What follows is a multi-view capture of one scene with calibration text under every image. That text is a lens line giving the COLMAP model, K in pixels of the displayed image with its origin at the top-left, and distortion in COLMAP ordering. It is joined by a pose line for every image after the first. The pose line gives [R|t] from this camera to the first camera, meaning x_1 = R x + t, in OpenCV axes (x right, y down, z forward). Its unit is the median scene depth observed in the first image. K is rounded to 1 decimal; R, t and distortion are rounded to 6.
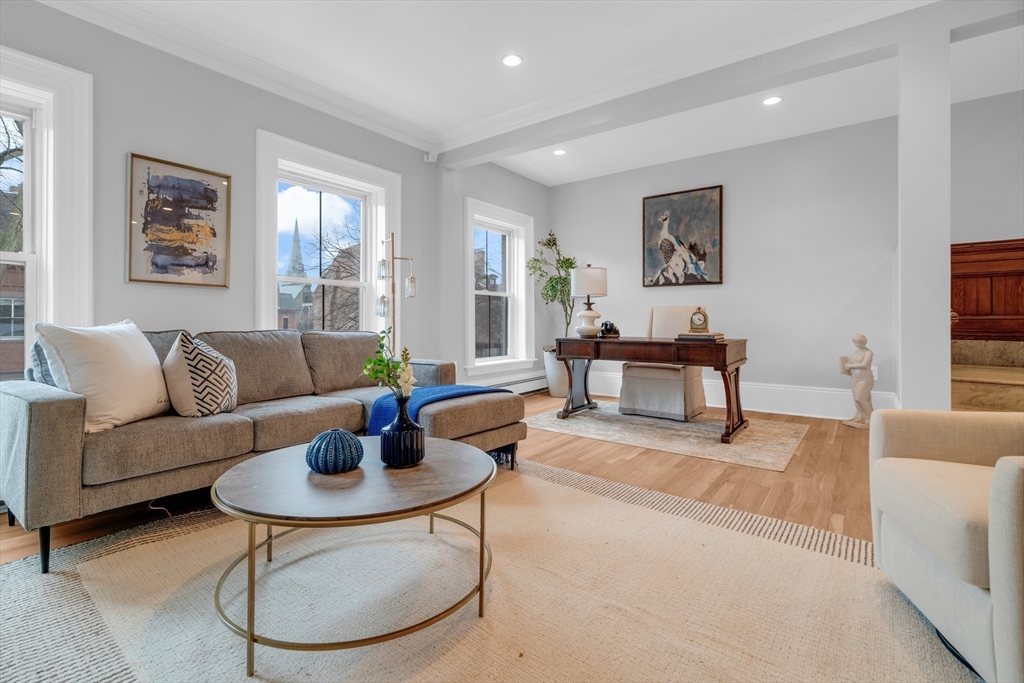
lens RADIAL K [[467.5, 0, 510.4], [0, 467.5, 322.4], [0, 0, 1]] dist [-0.007913, 0.004078]
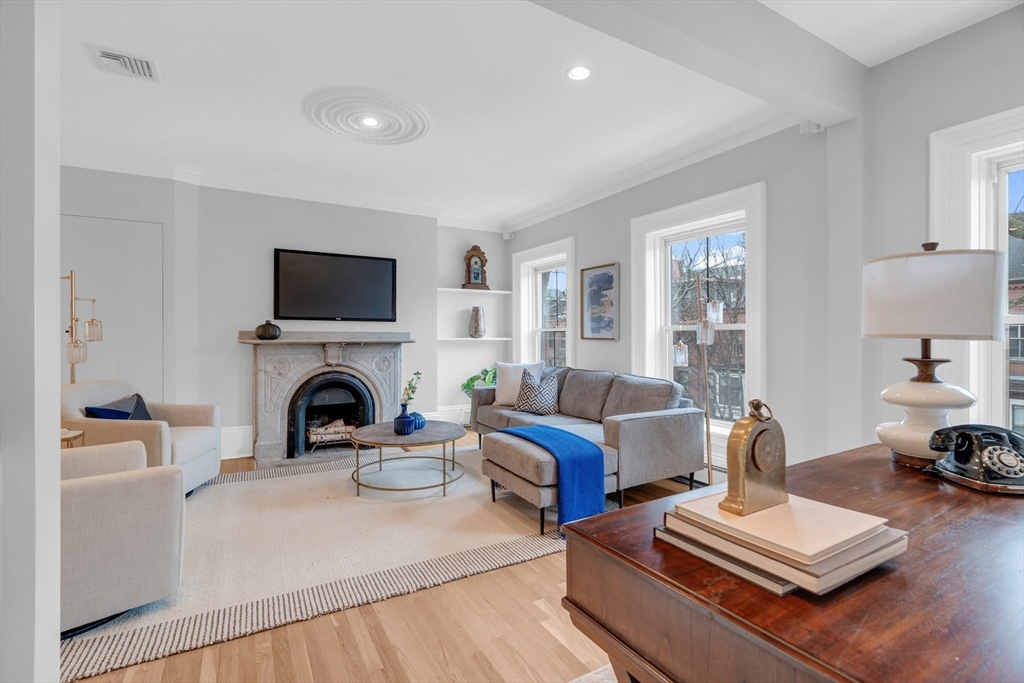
lens RADIAL K [[467.5, 0, 505.9], [0, 467.5, 338.1], [0, 0, 1]] dist [-0.007913, 0.004078]
pose [[-0.391141, 0.002771, -0.920327, 0.656136], [-0.003136, 0.999986, 0.004344, -0.064188], [0.920325, 0.004585, -0.391127, 0.944845]]
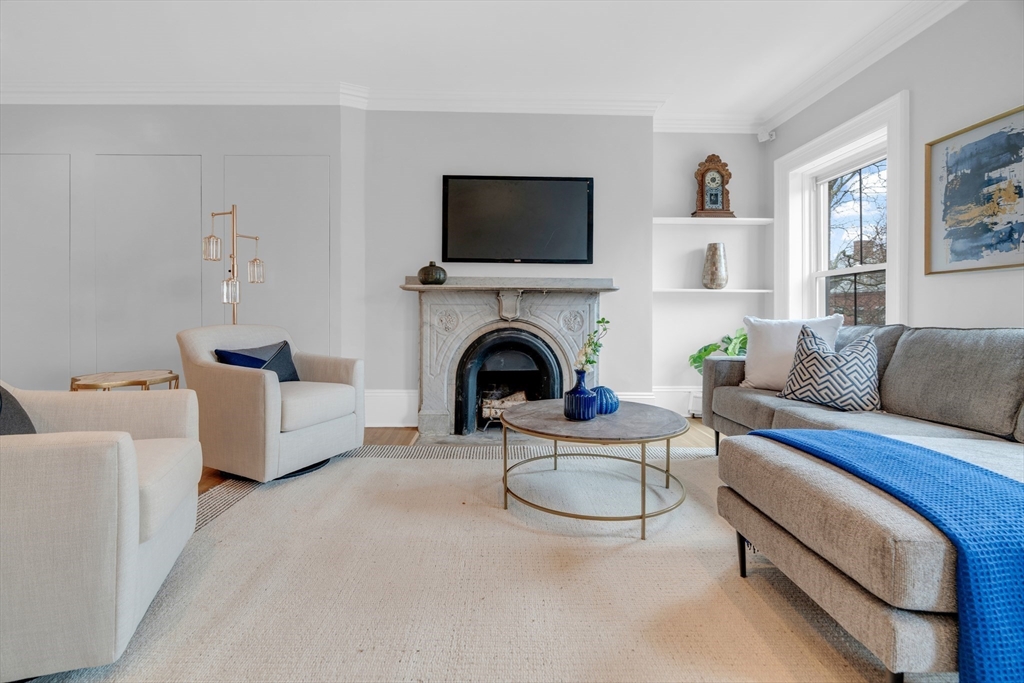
lens RADIAL K [[467.5, 0, 507.0], [0, 467.5, 320.2], [0, 0, 1]] dist [-0.007913, 0.004078]
pose [[-0.776589, -0.002030, -0.630004, 0.320000], [-0.007213, 0.999958, 0.005670, 0.005515], [0.629966, 0.008948, -0.776571, 0.786583]]
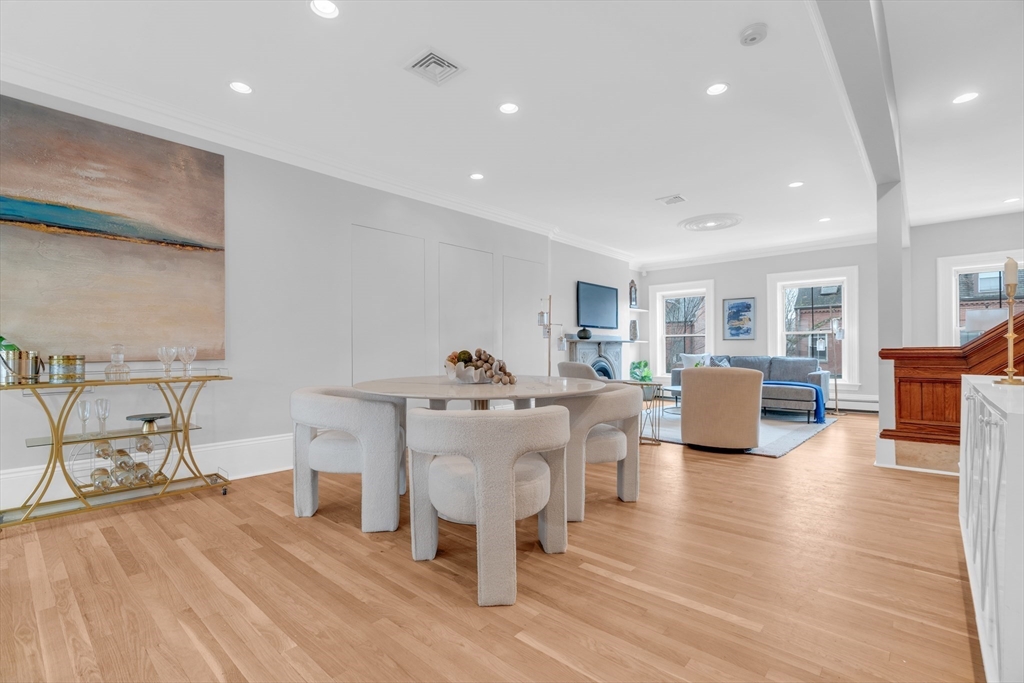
lens RADIAL K [[467.5, 0, 506.2], [0, 467.5, 348.4], [0, 0, 1]] dist [-0.007913, 0.004078]
pose [[-0.085027, -0.002918, -0.996374, 1.602474], [0.002225, 0.999993, -0.003119, -0.016401], [0.996376, -0.002482, -0.085020, -0.126960]]
